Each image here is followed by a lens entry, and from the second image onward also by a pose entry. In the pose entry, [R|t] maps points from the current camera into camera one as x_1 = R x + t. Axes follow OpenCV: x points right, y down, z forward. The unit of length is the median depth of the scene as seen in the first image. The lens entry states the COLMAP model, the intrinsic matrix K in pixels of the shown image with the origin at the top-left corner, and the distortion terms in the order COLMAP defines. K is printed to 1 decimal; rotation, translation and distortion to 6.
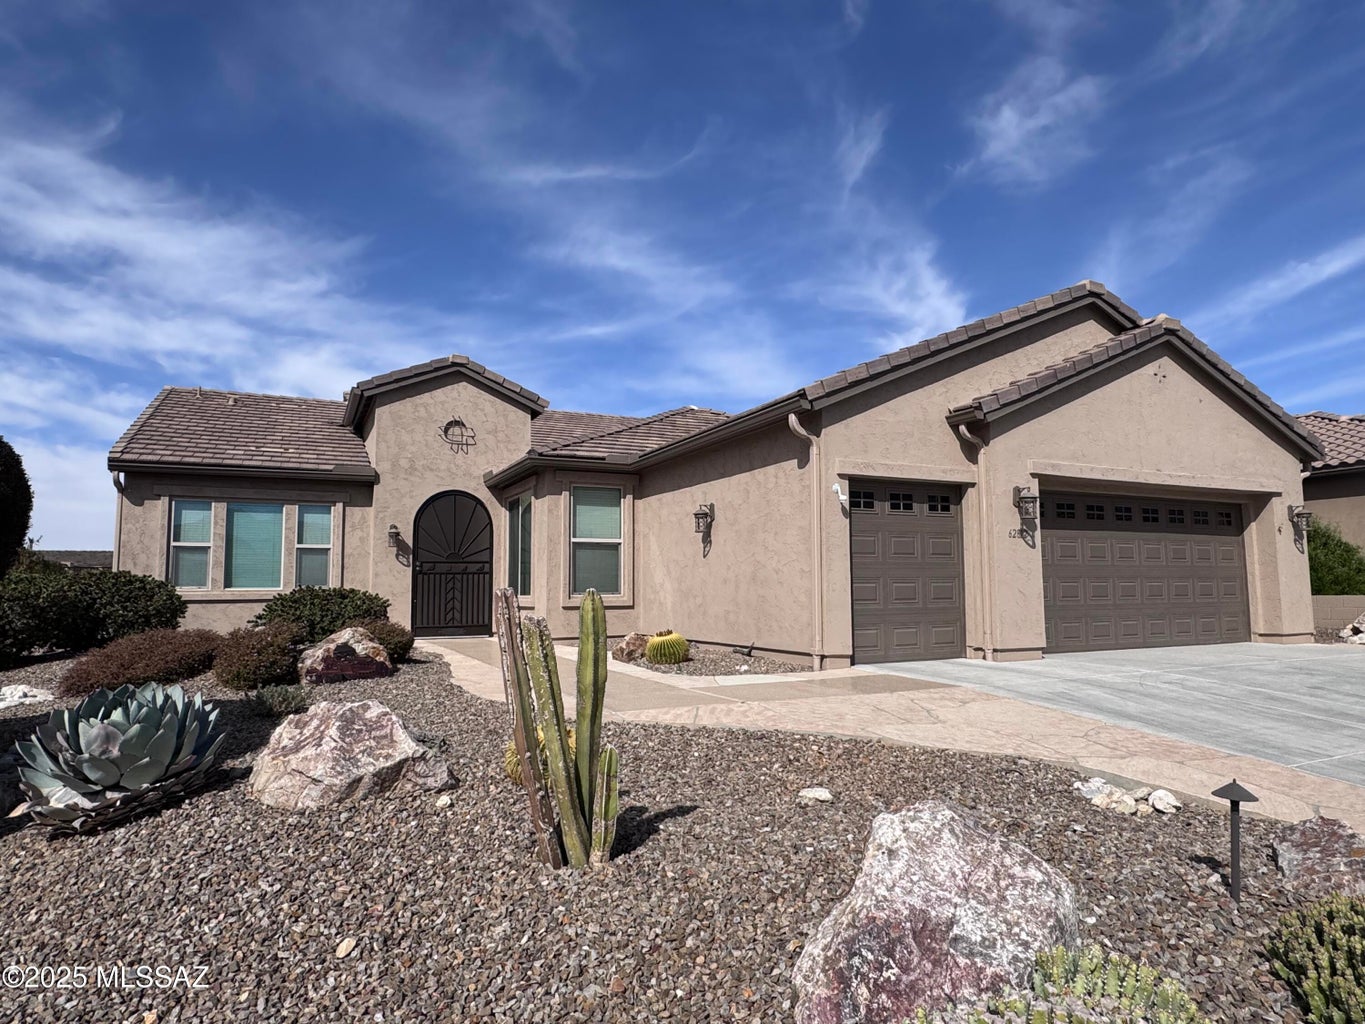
lens RADIAL K [[813.7, 0, 681.5], [0, 813.7, 512.0], [0, 0, 1]] dist [0.000079, -0.000375]
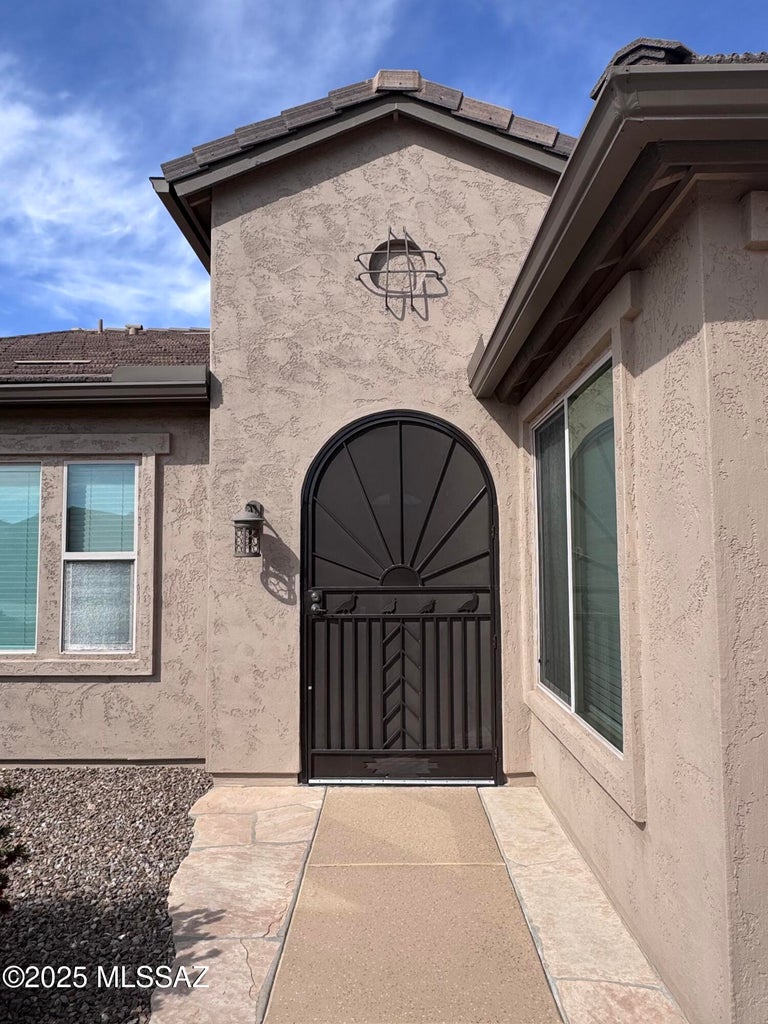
lens RADIAL K [[610.4, 0, 390.8], [0, 610.4, 514.3], [0, 0, 1]] dist [0.000079, -0.000375]
pose [[0.889208, -0.024988, -0.456820, -0.144254], [0.043946, 0.998555, 0.030920, 0.014690], [0.455387, -0.047569, 0.889022, 0.721368]]
